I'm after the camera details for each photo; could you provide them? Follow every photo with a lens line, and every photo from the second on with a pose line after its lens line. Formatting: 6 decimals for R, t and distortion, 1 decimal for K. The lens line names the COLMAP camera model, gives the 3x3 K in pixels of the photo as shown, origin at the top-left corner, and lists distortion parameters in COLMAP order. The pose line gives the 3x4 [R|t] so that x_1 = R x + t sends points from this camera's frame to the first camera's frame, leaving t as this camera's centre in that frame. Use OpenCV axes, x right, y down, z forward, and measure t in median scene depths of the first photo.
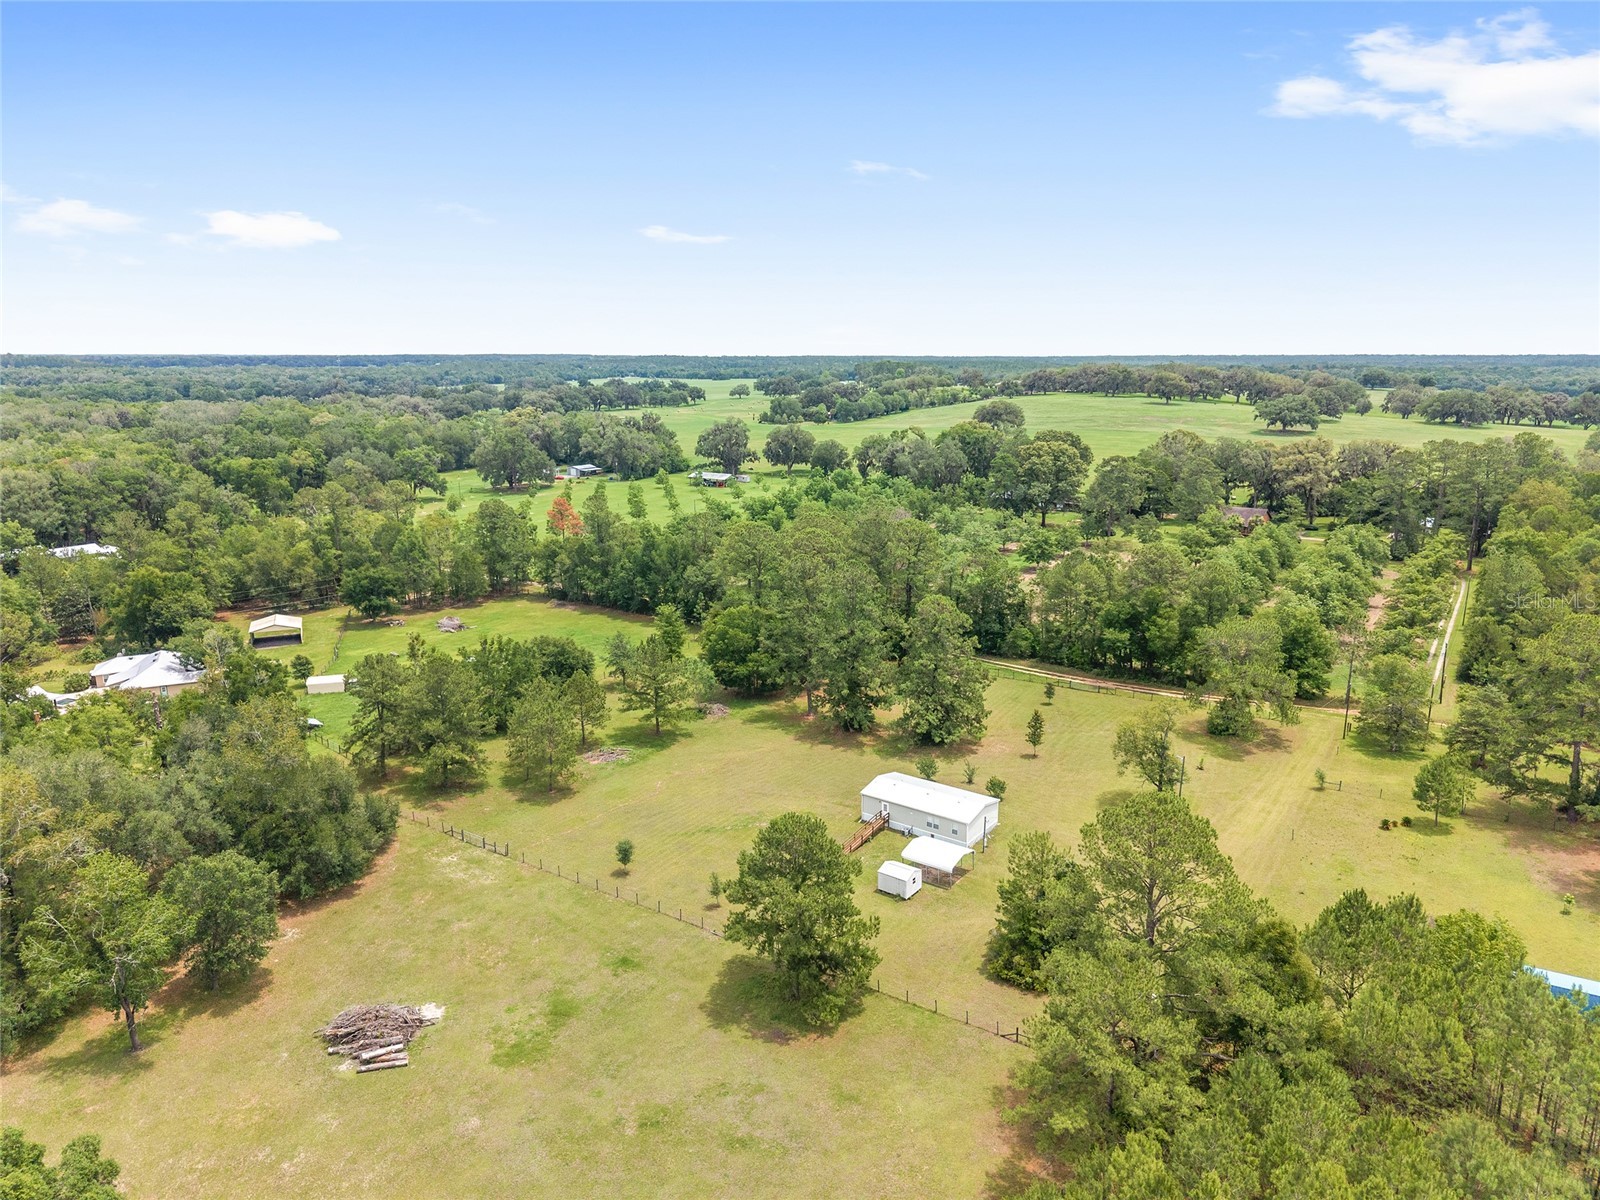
lens RADIAL K [[1069.0, 0, 805.5], [0, 1069.0, 602.3], [0, 0, 1]] dist [0.055324, -0.074898]
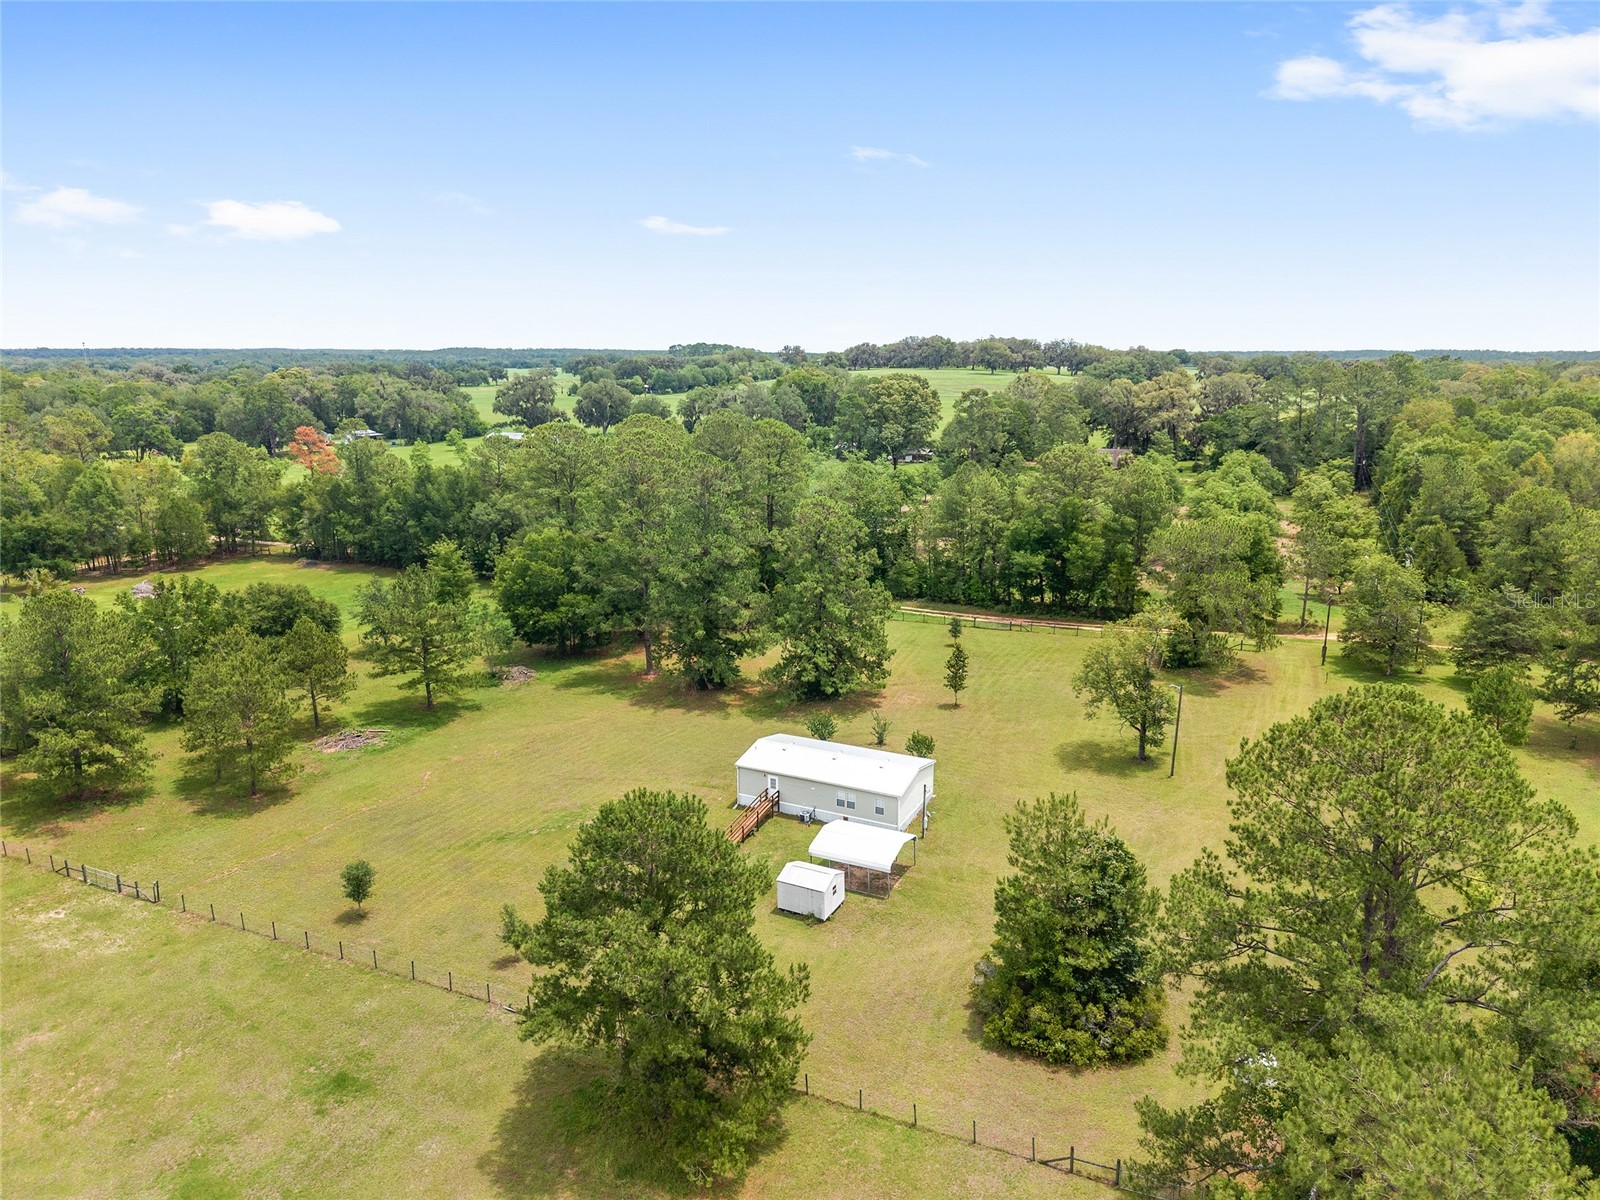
lens RADIAL K [[1069.0, 0, 805.5], [0, 1069.0, 602.3], [0, 0, 1]] dist [0.055324, -0.074898]
pose [[0.985444, -0.036756, 0.165980, -0.010918], [0.036734, 0.999320, 0.003206, 0.063117], [-0.165985, 0.002938, 0.986124, 0.274075]]
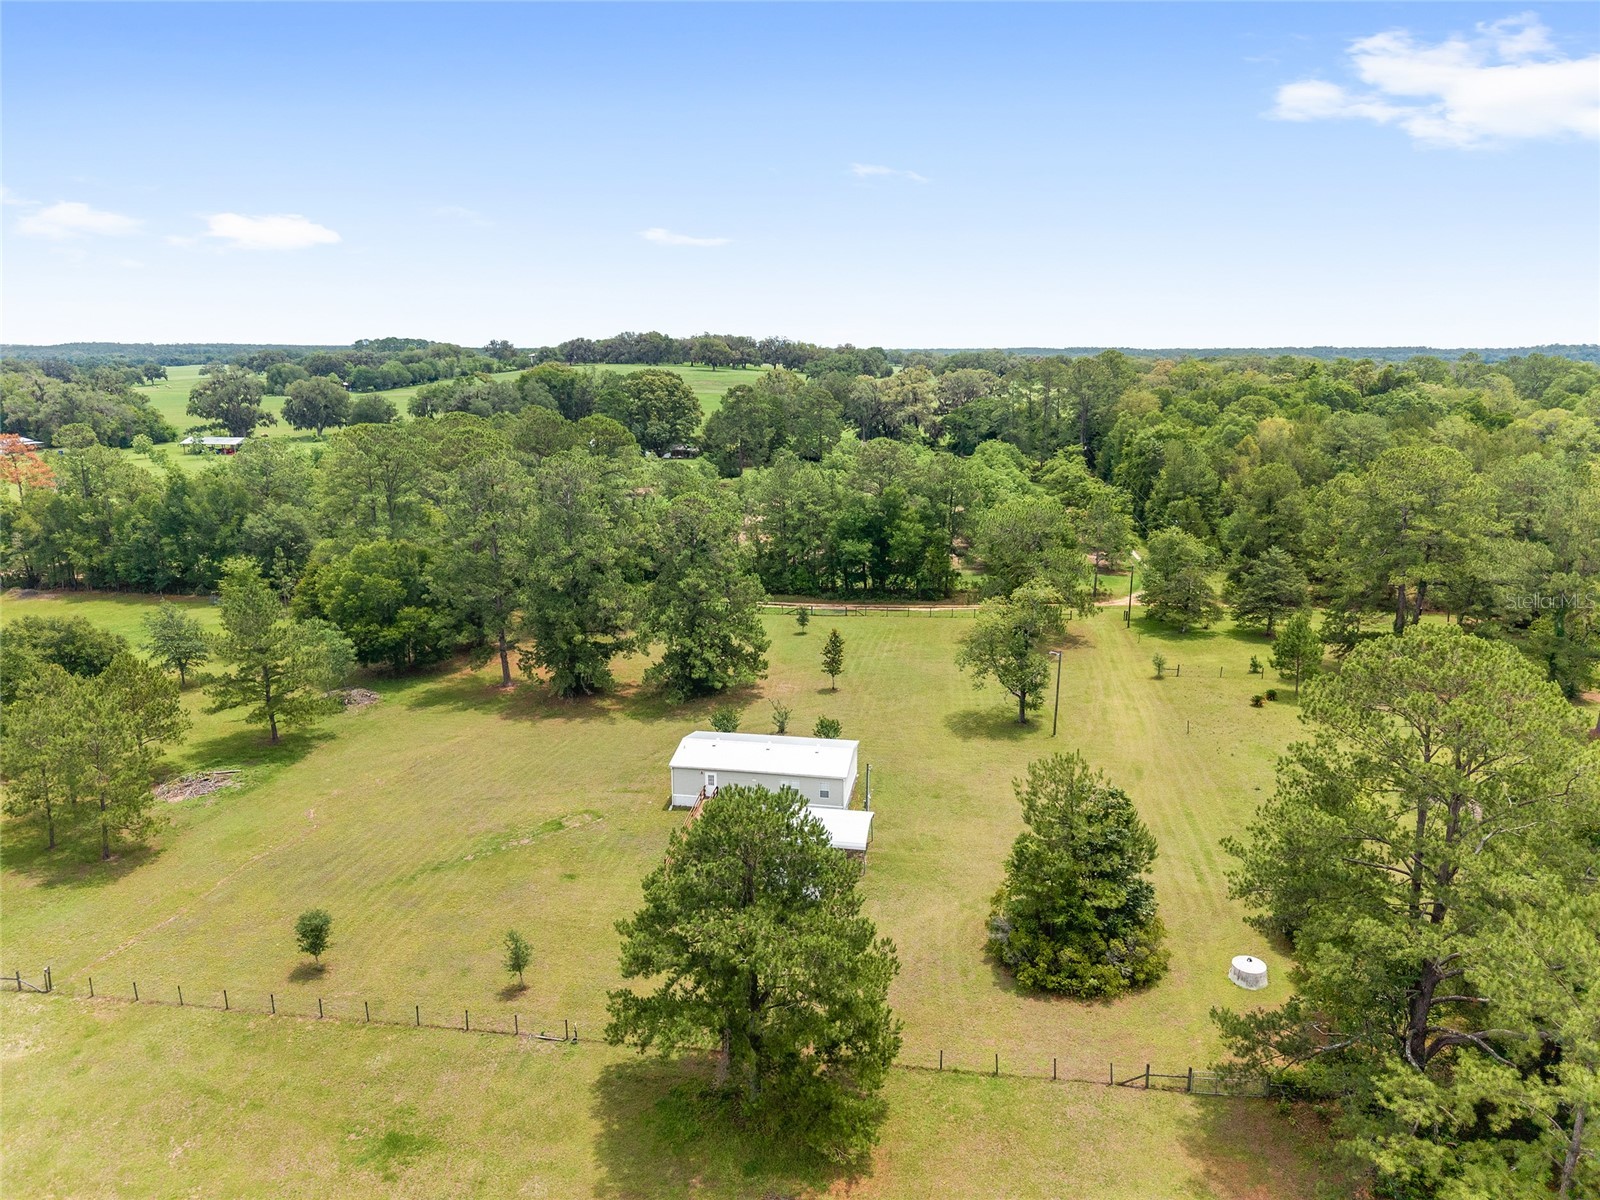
lens RADIAL K [[1069.0, 0, 805.5], [0, 1069.0, 602.3], [0, 0, 1]] dist [0.055324, -0.074898]
pose [[0.901261, -0.097153, 0.422243, -0.121175], [0.095940, 0.995093, 0.024181, 0.057910], [-0.422521, 0.018717, 0.906160, 0.300285]]
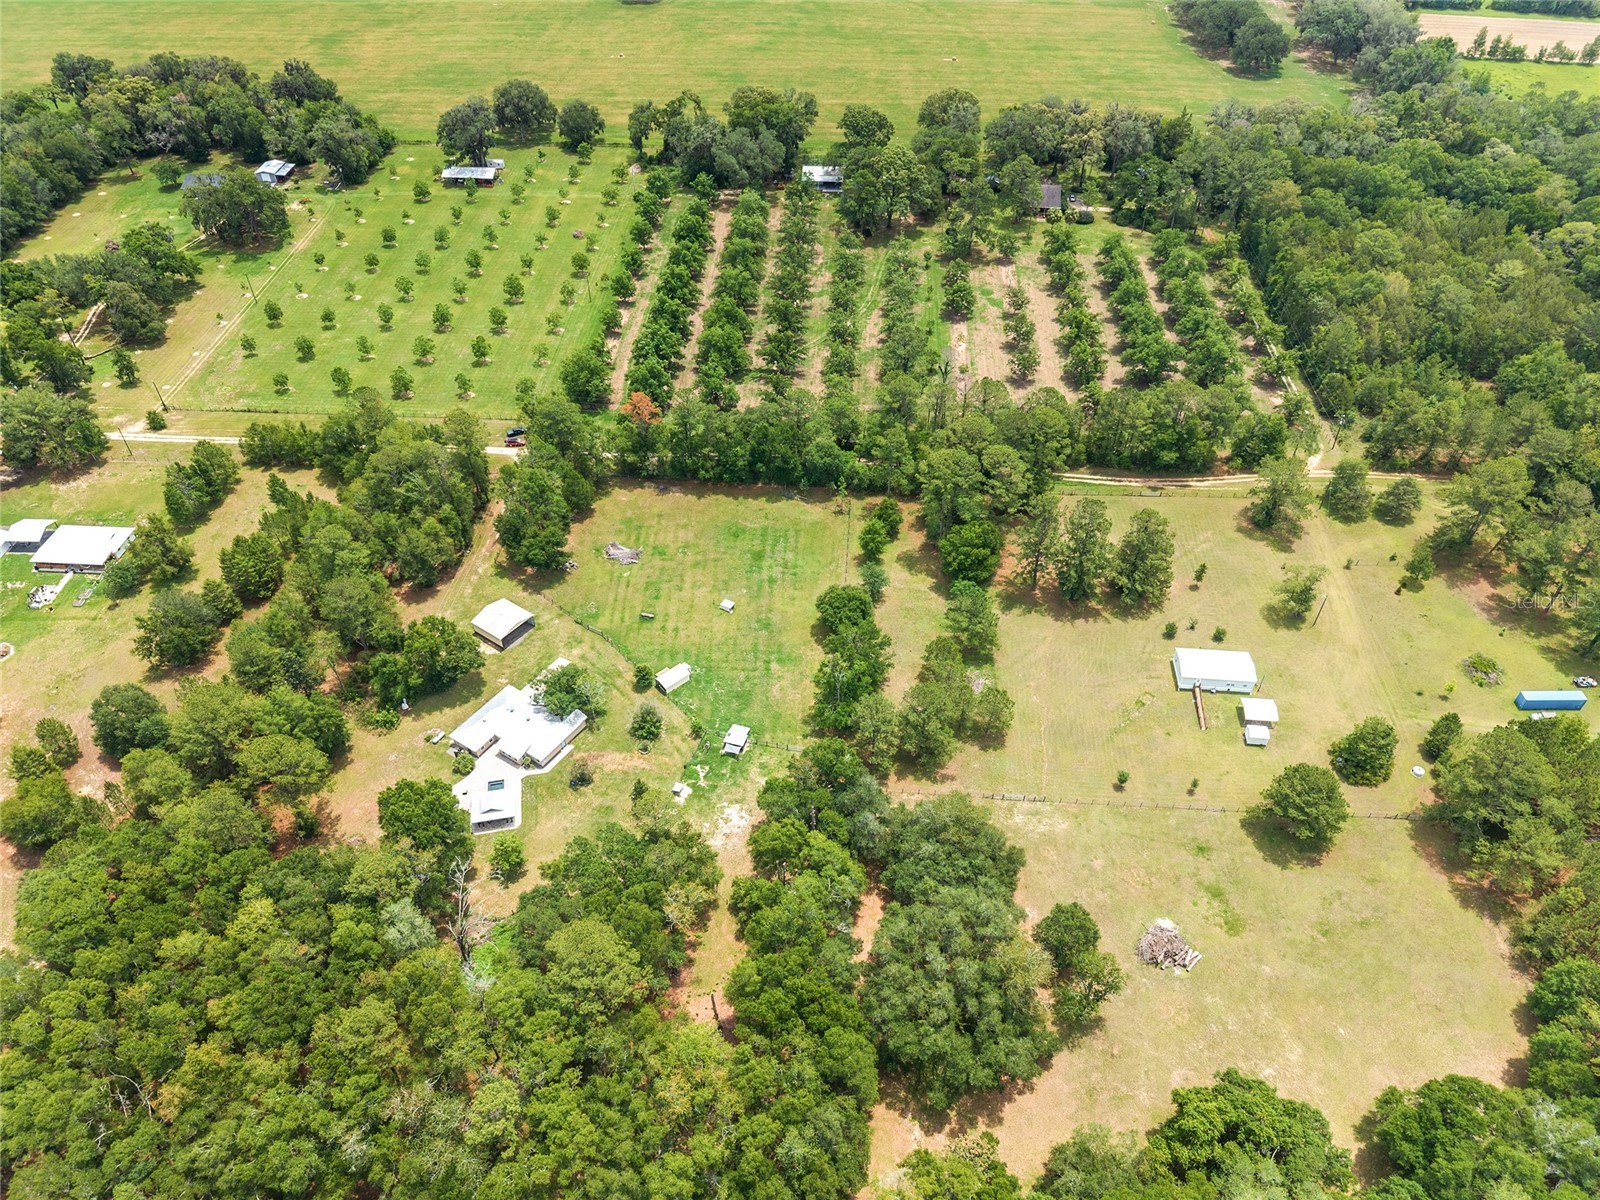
lens RADIAL K [[1069.0, 0, 805.5], [0, 1069.0, 602.3], [0, 0, 1]] dist [0.055324, -0.074898]
pose [[0.863470, -0.339532, 0.373011, -0.863191], [0.109451, 0.848018, 0.518542, -0.705289], [-0.492382, -0.406919, 0.769400, 0.049980]]
